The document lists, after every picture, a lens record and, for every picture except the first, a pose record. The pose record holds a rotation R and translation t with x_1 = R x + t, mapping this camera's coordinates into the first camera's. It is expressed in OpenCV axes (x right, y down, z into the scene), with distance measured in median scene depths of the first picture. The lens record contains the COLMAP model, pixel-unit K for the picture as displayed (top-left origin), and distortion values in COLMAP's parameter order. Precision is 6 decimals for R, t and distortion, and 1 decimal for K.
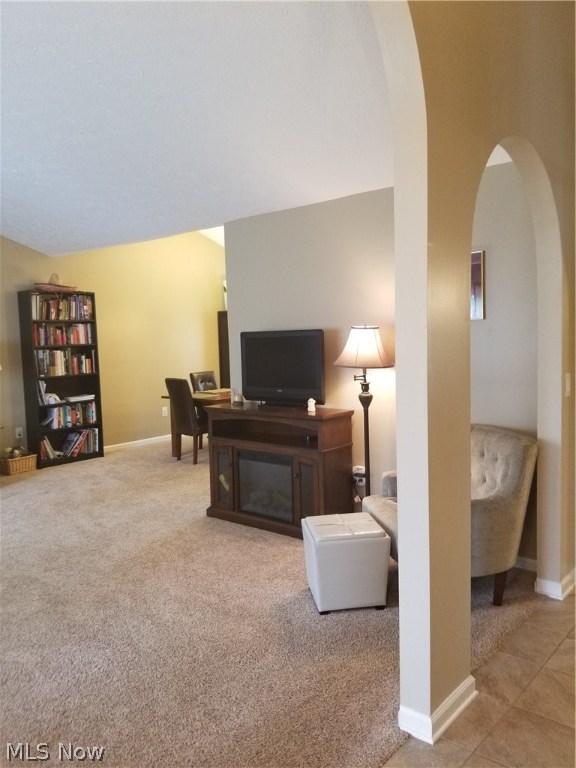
lens RADIAL K [[608.6, 0, 294.7], [0, 608.6, 382.6], [0, 0, 1]] dist [0.059644, -0.106903]
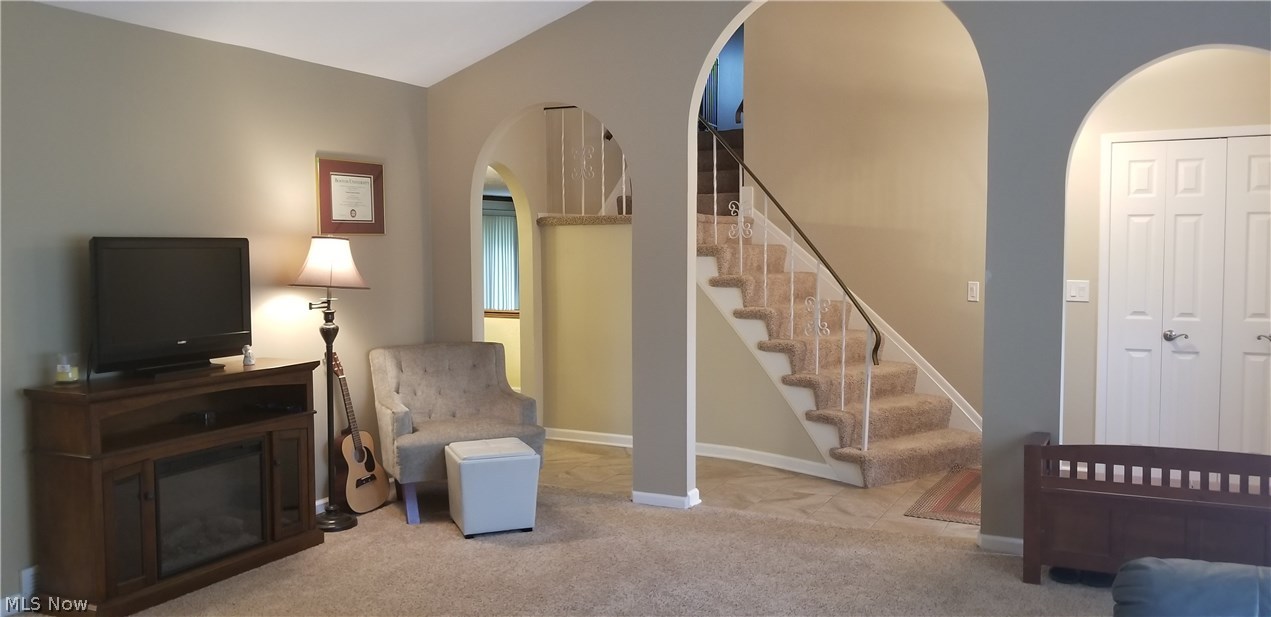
lens RADIAL K [[995.4, 0, 633.9], [0, 995.4, 308.0], [0, 0, 1]] dist [0.065488, -0.108307]
pose [[-0.239797, -0.032414, 0.970282, -0.975754], [0.086707, 0.994733, 0.054659, -0.031472], [-0.966943, 0.097237, -0.235724, 0.755146]]
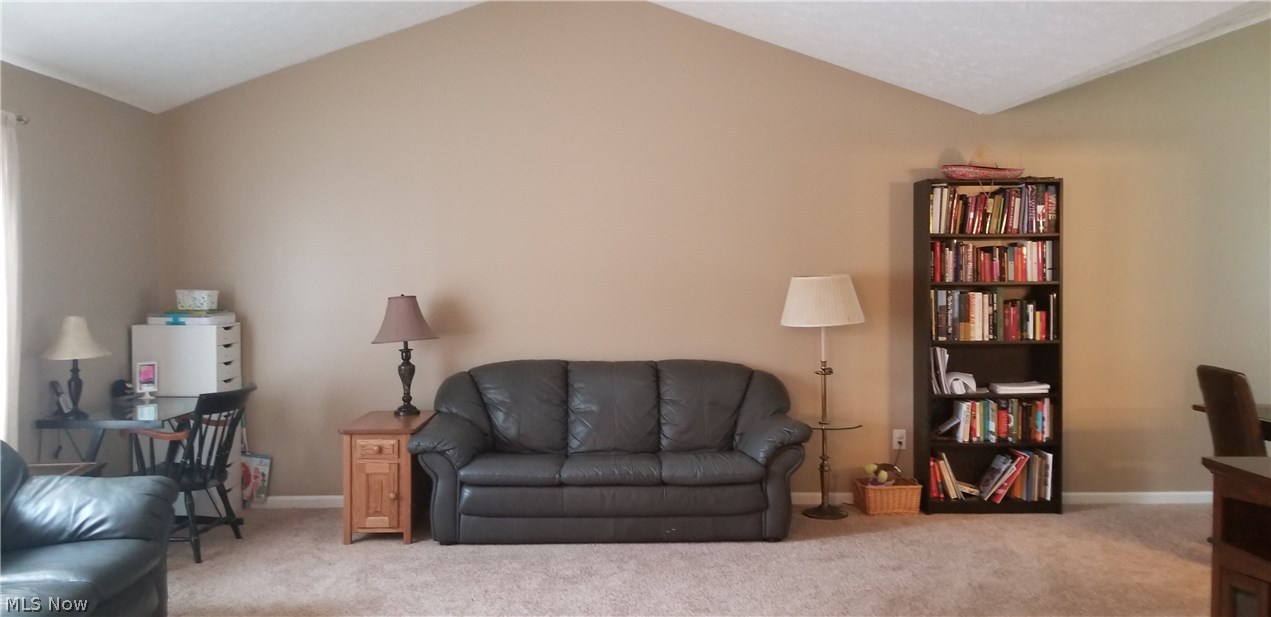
lens RADIAL K [[995.4, 0, 621.5], [0, 995.4, 298.0], [0, 0, 1]] dist [0.065488, -0.108307]
pose [[0.658513, 0.044261, -0.751267, 0.075977], [-0.076222, 0.997058, -0.008070, -0.025609], [0.748700, 0.062578, 0.659949, 0.308332]]
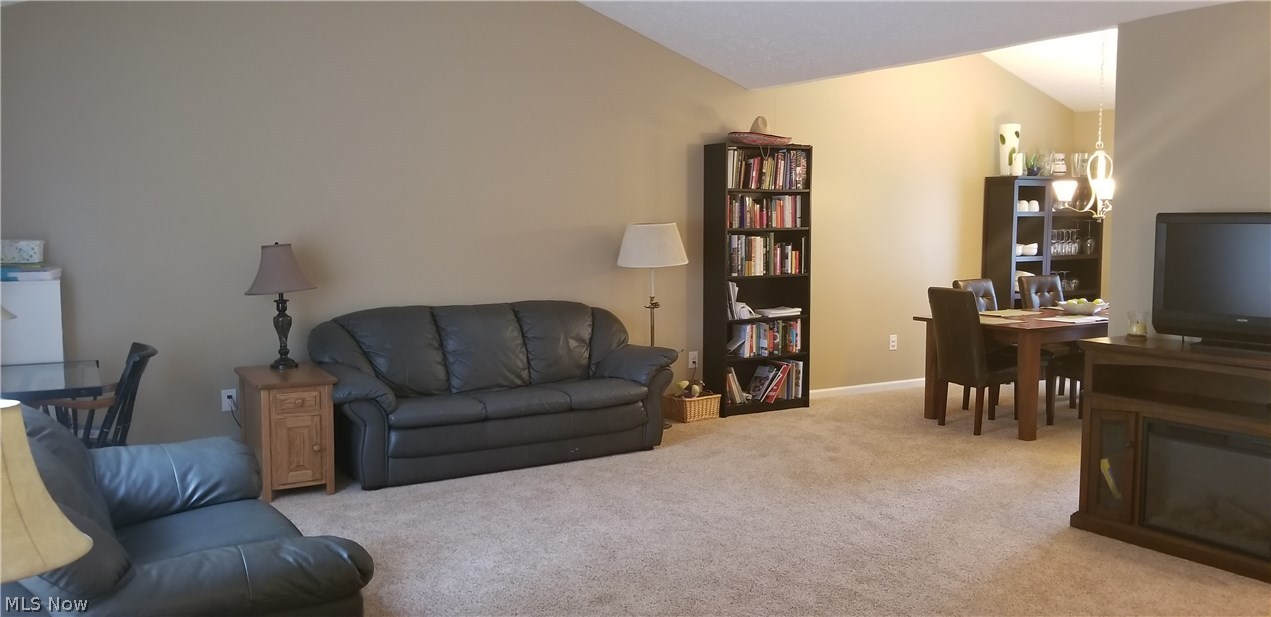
lens RADIAL K [[995.4, 0, 633.9], [0, 995.4, 305.2], [0, 0, 1]] dist [0.065488, -0.108307]
pose [[0.944343, 0.053687, -0.324553, -0.237082], [-0.050586, 0.998558, 0.017990, 0.010507], [0.325051, -0.000571, 0.945696, -0.047099]]
